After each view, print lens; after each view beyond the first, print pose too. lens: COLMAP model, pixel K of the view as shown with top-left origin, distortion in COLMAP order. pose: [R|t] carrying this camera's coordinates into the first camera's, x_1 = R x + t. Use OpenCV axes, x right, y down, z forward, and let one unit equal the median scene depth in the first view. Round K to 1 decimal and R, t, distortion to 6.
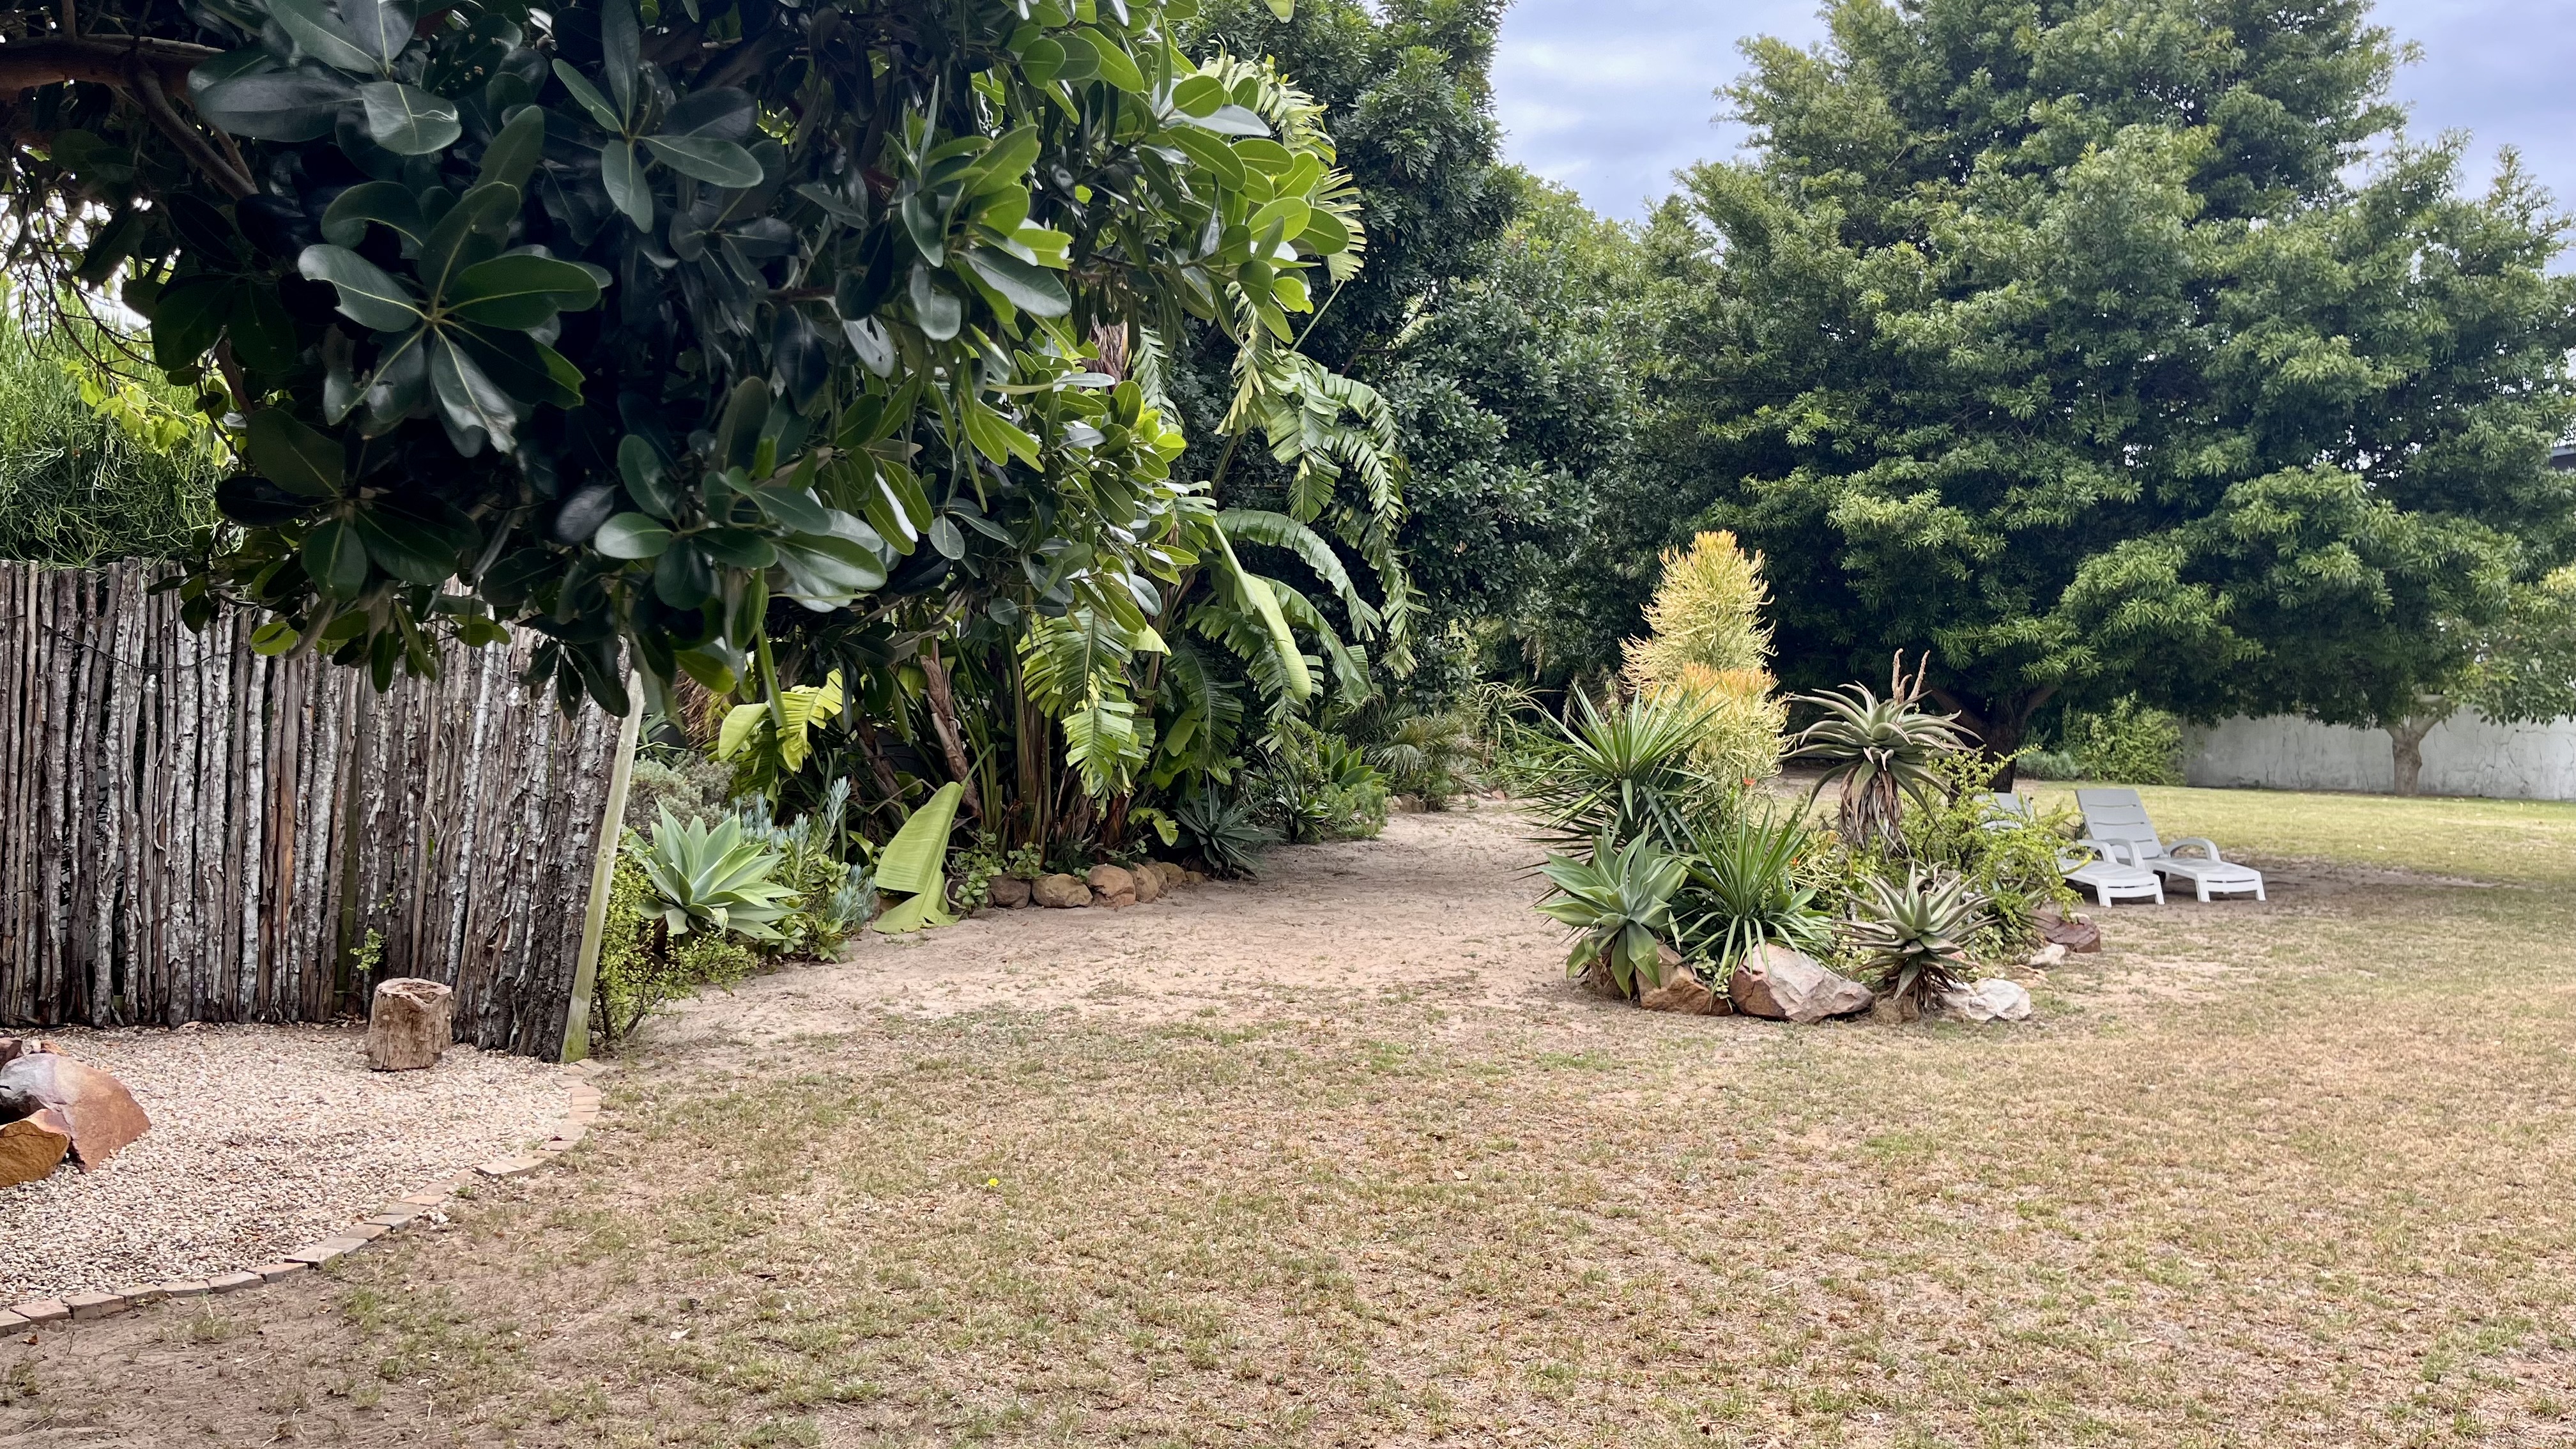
lens RADIAL K [[1958.7, 0, 1290.8], [0, 1958.7, 735.9], [0, 0, 1]] dist [0.065882, -0.075514]
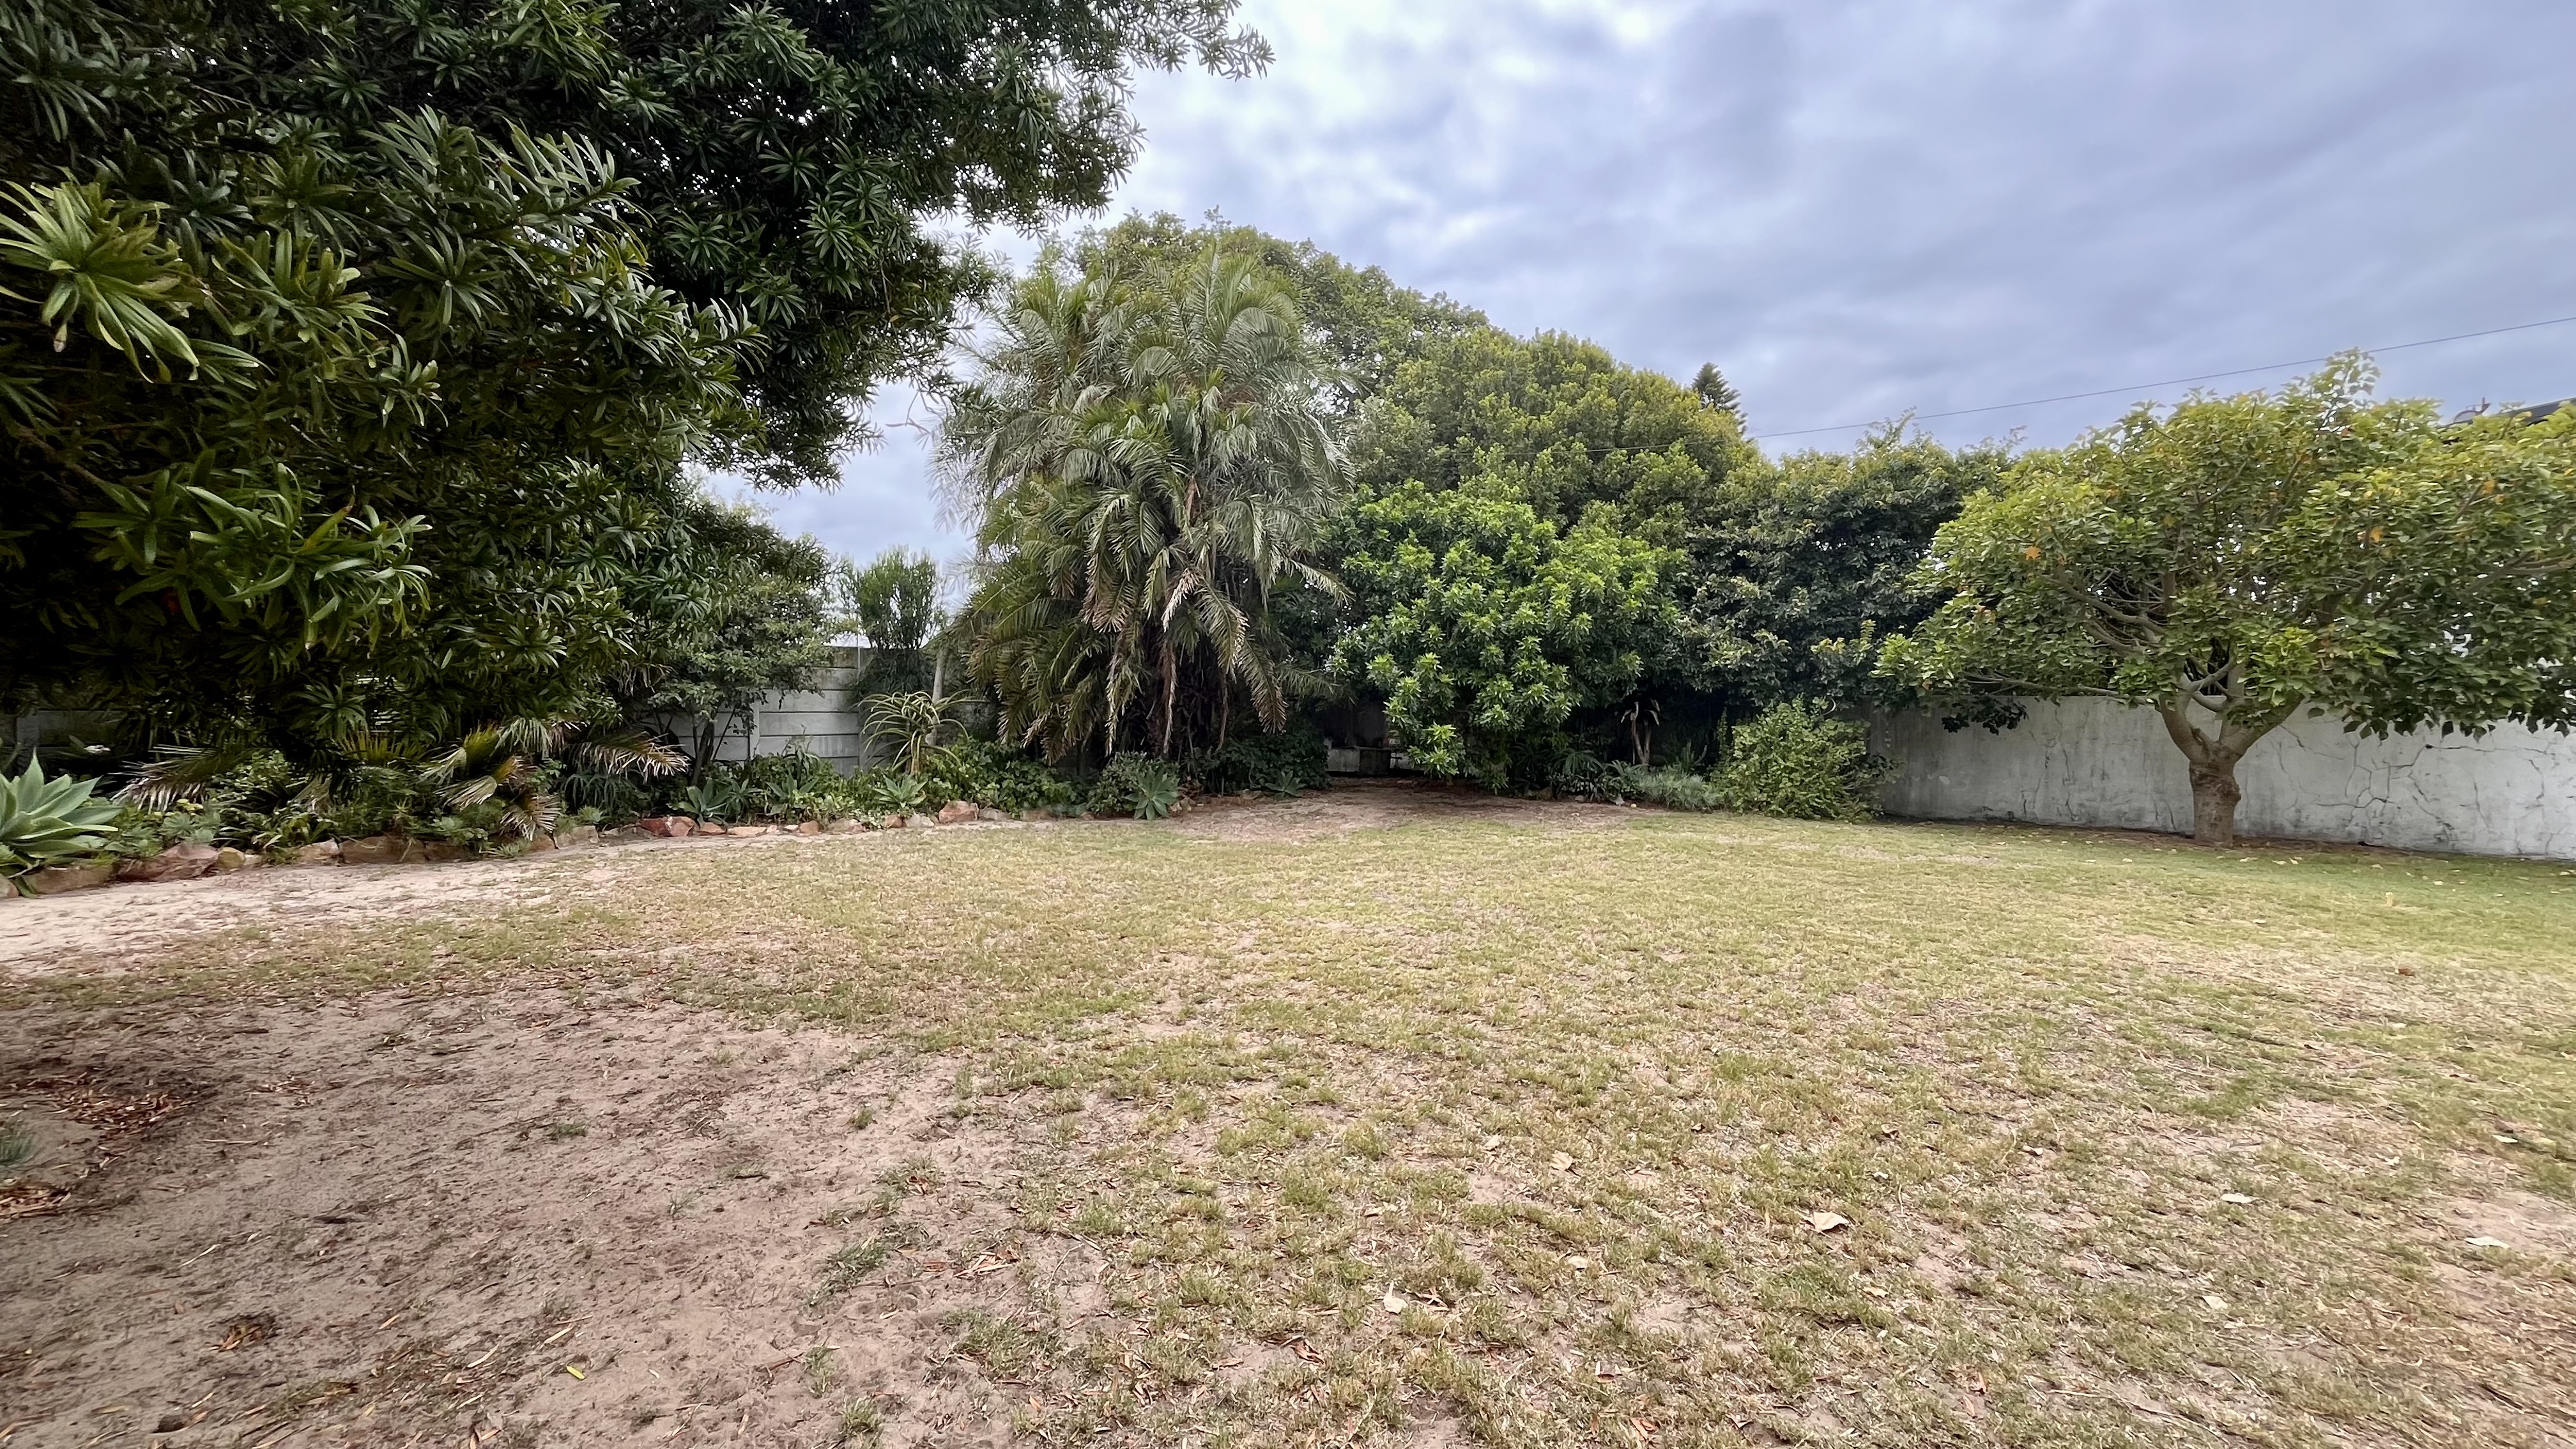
lens RADIAL K [[1053.2, 0, 1286.2], [0, 1053.2, 727.8], [0, 0, 1]] dist [-0.000183, 0.000256]
pose [[0.951728, -0.006803, -0.306869, 0.858467], [-0.000514, 0.999718, -0.023756, -0.001493], [0.306944, 0.022767, 0.951455, 1.299281]]
